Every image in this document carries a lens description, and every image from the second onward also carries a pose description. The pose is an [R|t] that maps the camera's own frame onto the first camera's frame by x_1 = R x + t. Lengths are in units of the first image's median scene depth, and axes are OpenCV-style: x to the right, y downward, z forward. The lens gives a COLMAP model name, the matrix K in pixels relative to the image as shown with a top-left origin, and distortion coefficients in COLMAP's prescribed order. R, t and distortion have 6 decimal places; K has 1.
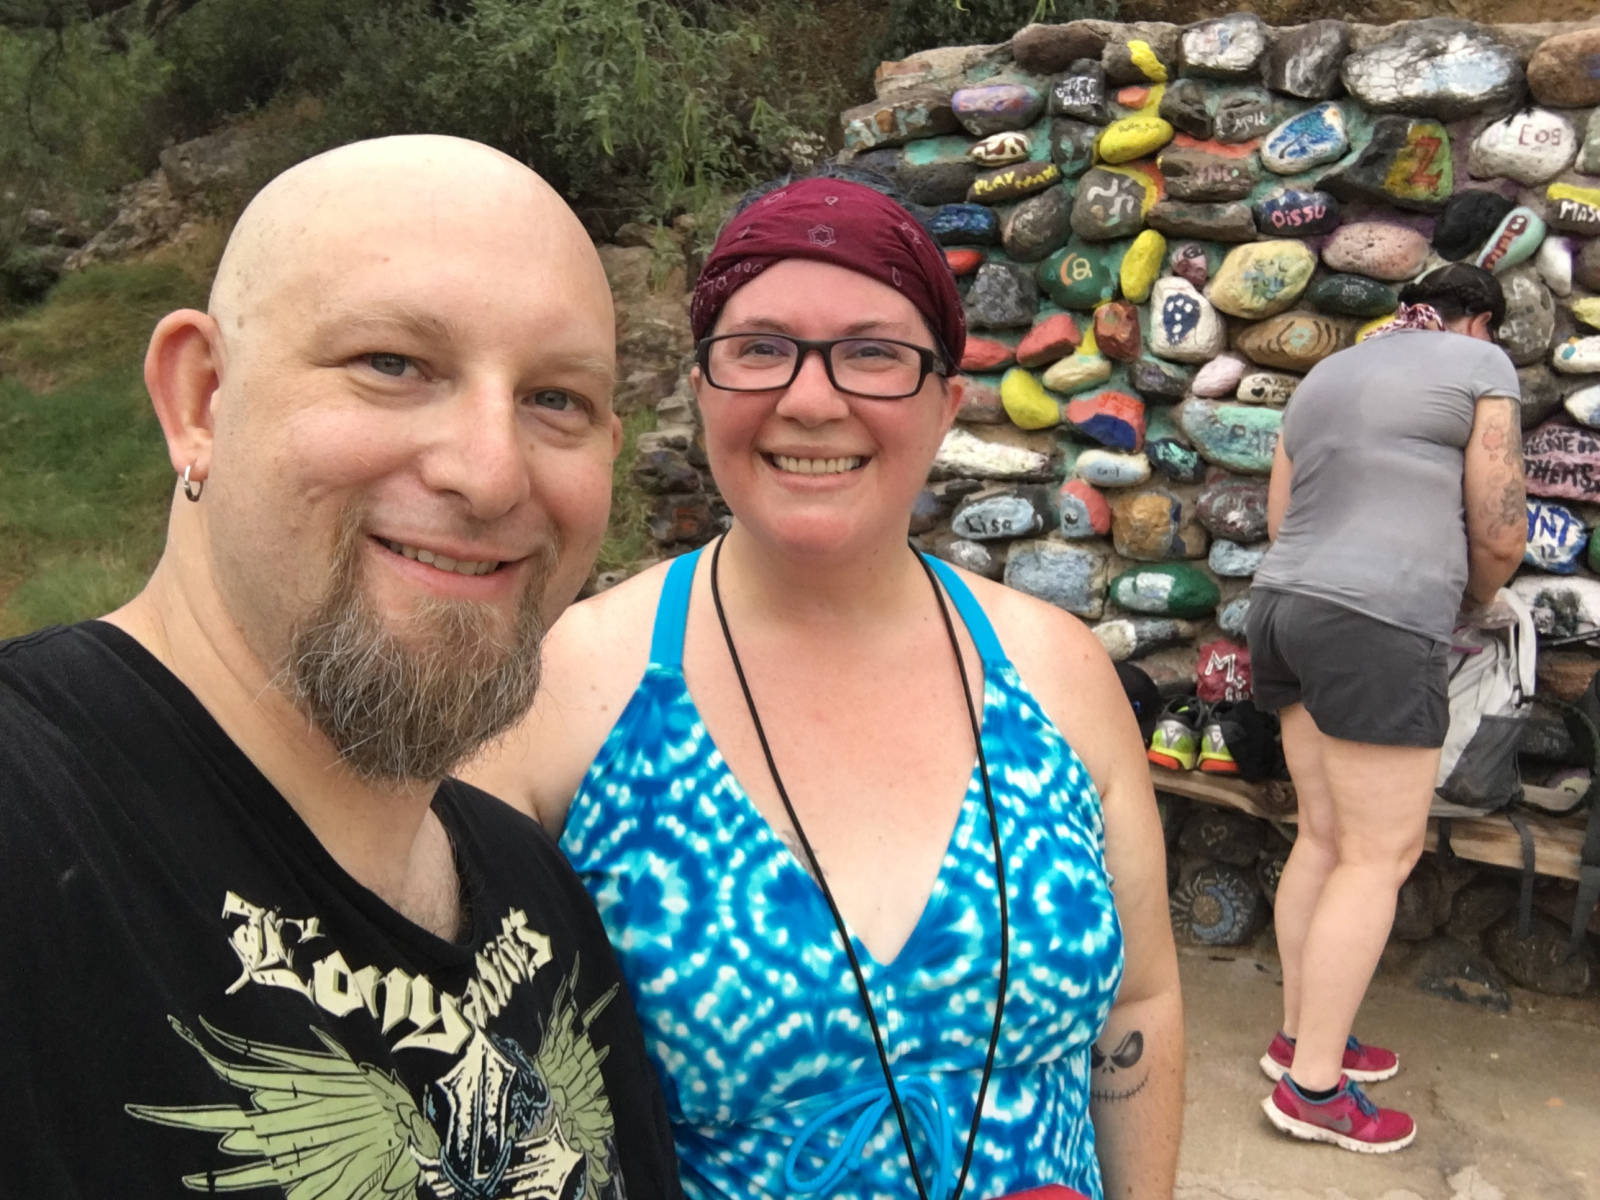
lens RADIAL K [[1478.9, 0, 800.0], [0, 1478.9, 600.0], [0, 0, 1]] dist [0.075267, -0.178435]
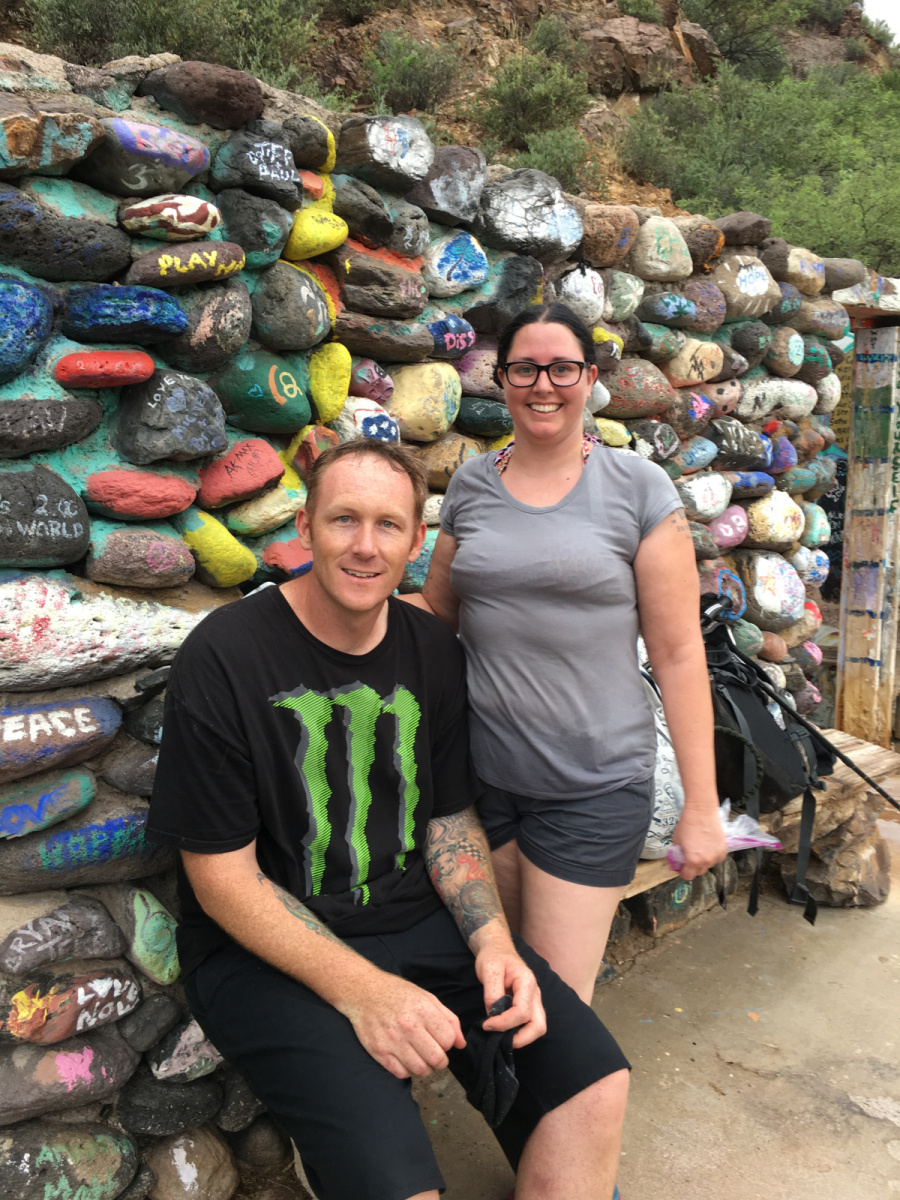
lens RADIAL K [[997.3, 0, 455.3], [0, 997.3, 592.9], [0, 0, 1]] dist [0.087595, -0.122759]
pose [[0.341848, -0.166646, 0.924862, -0.320396], [0.185088, 0.976814, 0.107595, -0.157427], [-0.921348, 0.134400, 0.364766, 0.749996]]
